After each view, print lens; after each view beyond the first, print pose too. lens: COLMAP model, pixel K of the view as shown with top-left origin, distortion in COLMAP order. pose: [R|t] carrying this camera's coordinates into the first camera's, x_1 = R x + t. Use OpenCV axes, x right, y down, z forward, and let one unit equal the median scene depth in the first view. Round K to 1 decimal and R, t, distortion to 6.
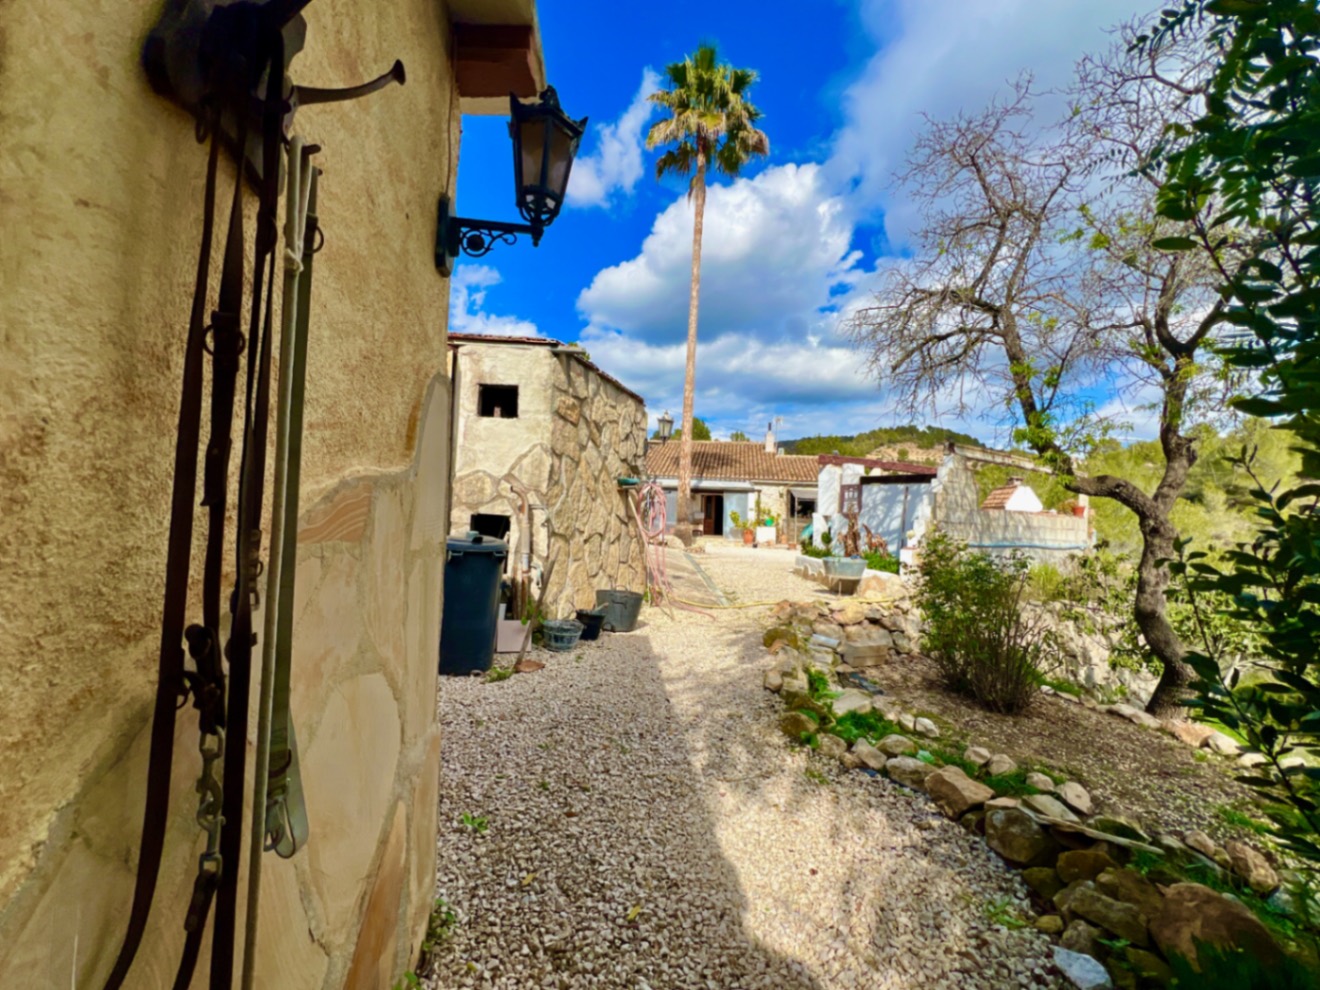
lens RADIAL K [[558.1, 0, 643.8], [0, 558.1, 498.0], [0, 0, 1]] dist [-0.000335, 0.000260]
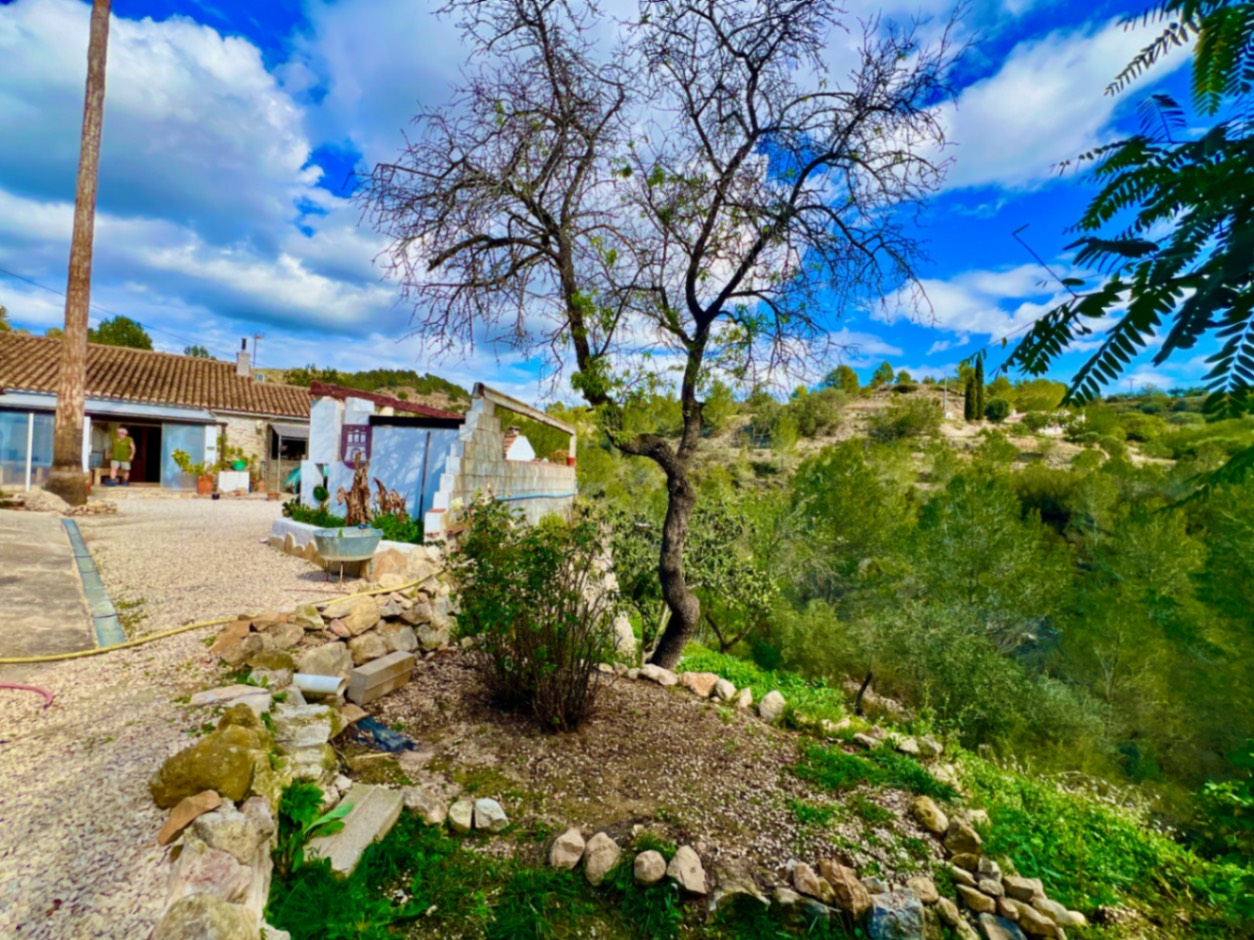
lens RADIAL K [[526.2, 0, 638.0], [0, 526.2, 471.2], [0, 0, 1]] dist [-0.002286, -0.000206]
pose [[0.652761, -0.003492, 0.757556, 0.080634], [-0.043401, 0.998175, 0.041998, -0.008248], [-0.756320, -0.060293, 0.651418, 0.250406]]
